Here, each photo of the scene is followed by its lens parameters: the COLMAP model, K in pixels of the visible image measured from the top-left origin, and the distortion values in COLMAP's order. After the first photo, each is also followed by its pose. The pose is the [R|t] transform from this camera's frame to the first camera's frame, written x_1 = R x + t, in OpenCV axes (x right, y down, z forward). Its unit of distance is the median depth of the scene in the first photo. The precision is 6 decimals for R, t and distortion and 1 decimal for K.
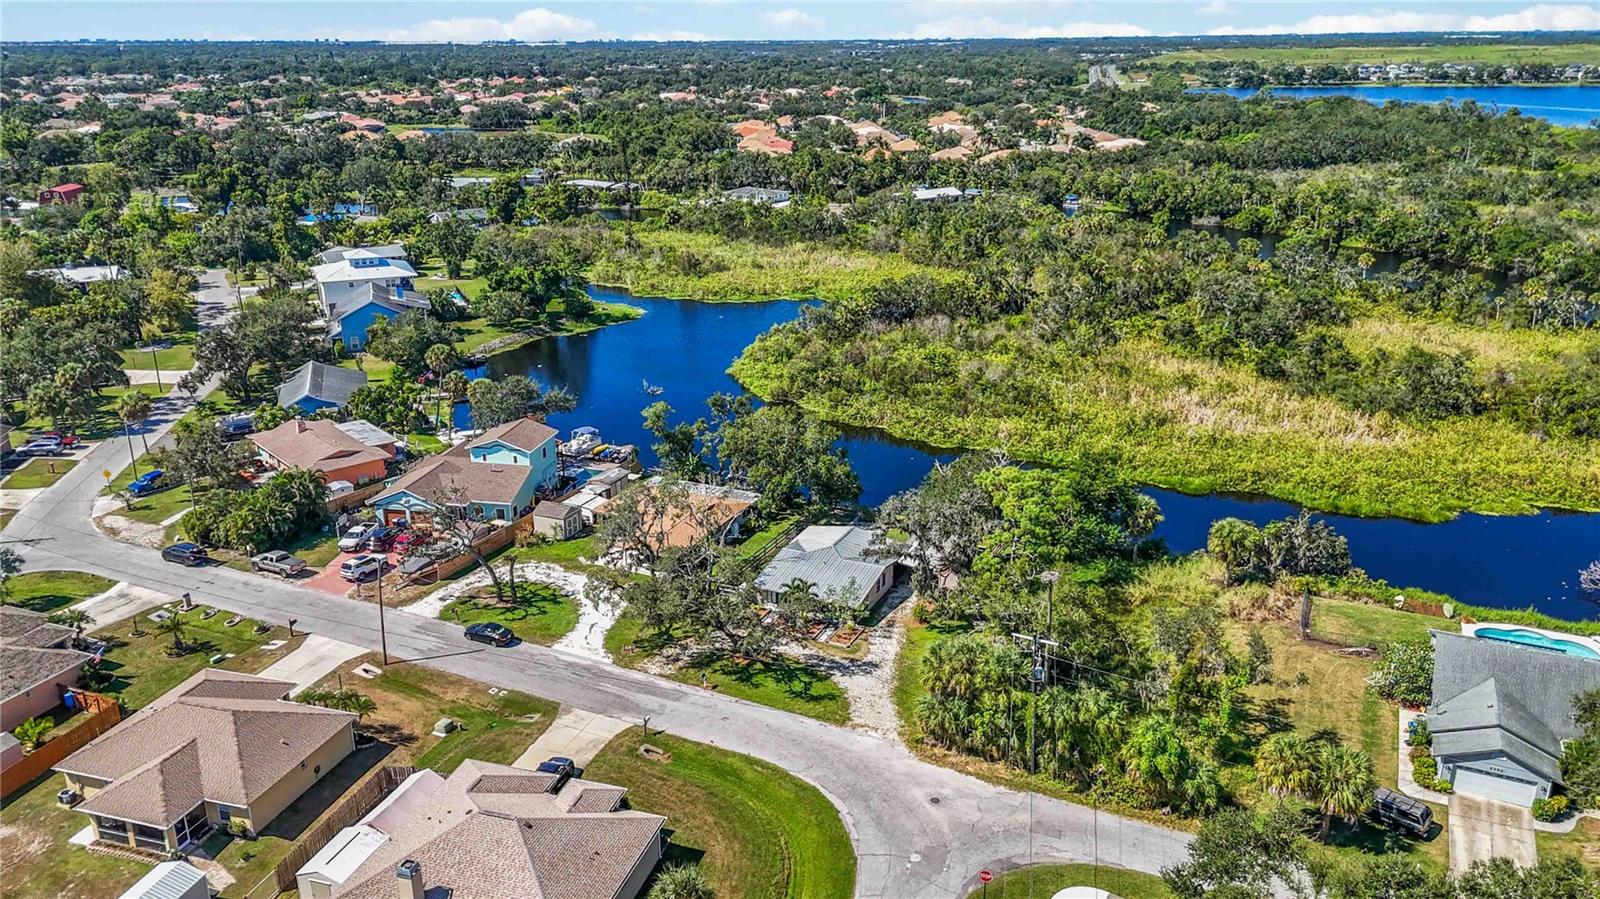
lens RADIAL K [[1174.5, 0, 803.6], [0, 1174.5, 450.6], [0, 0, 1]] dist [0.063971, -0.058317]
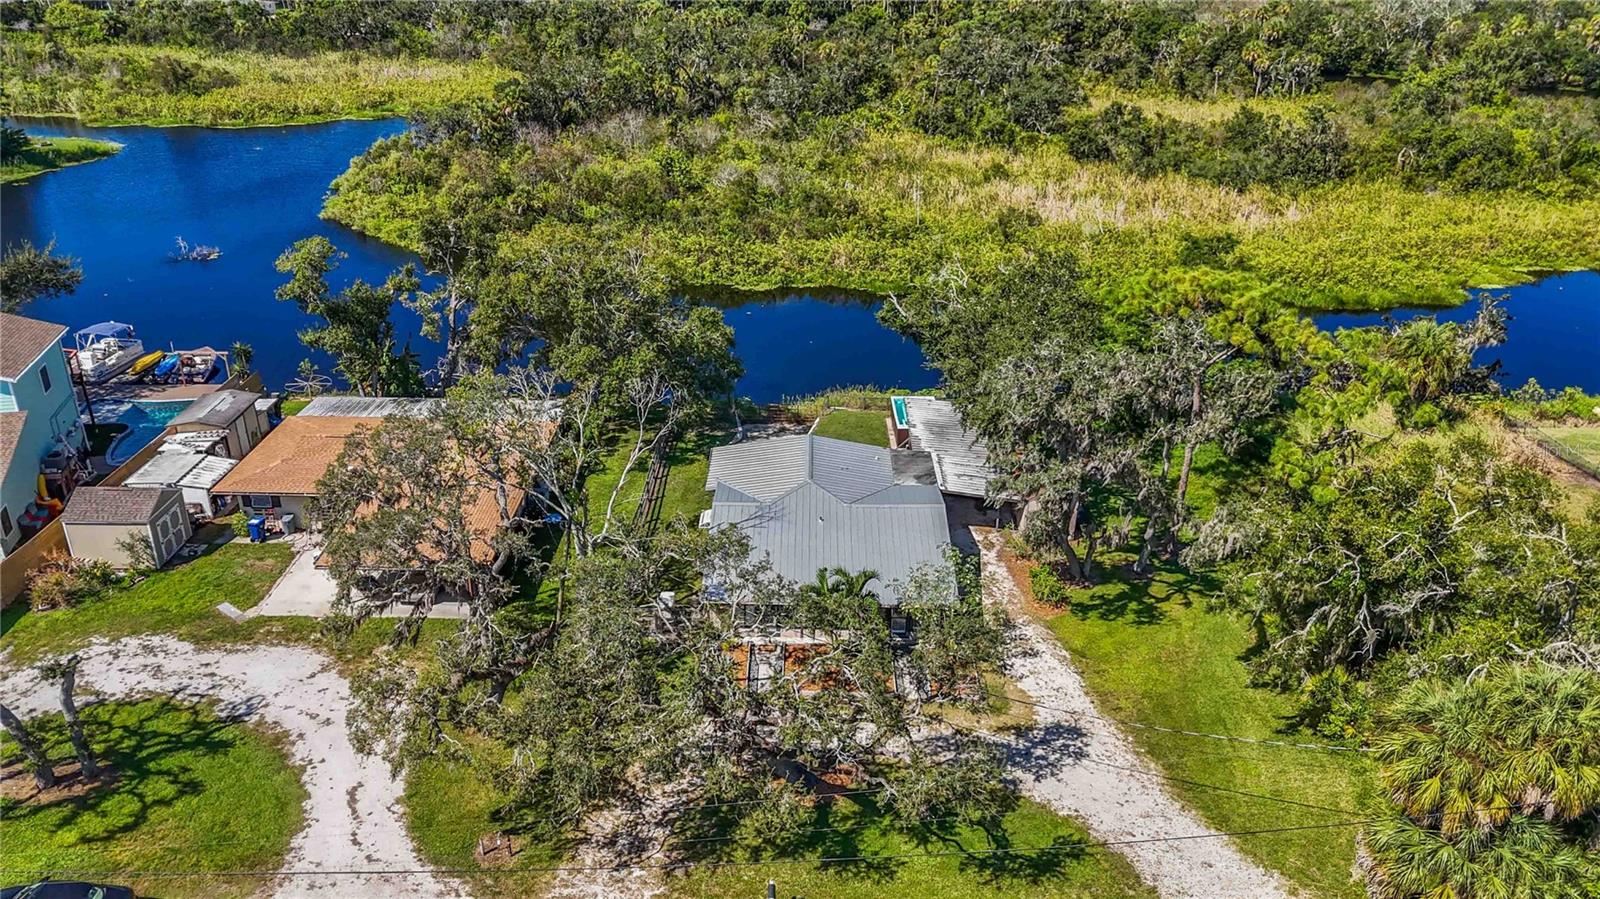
lens RADIAL K [[1176.7, 0, 802.8], [0, 1176.7, 450.1], [0, 0, 1]] dist [0.055814, -0.047523]
pose [[0.906572, -0.160529, 0.390331, -0.154772], [0.119614, 0.984646, 0.127137, 0.005864], [-0.404747, -0.068569, 0.911854, 0.515258]]
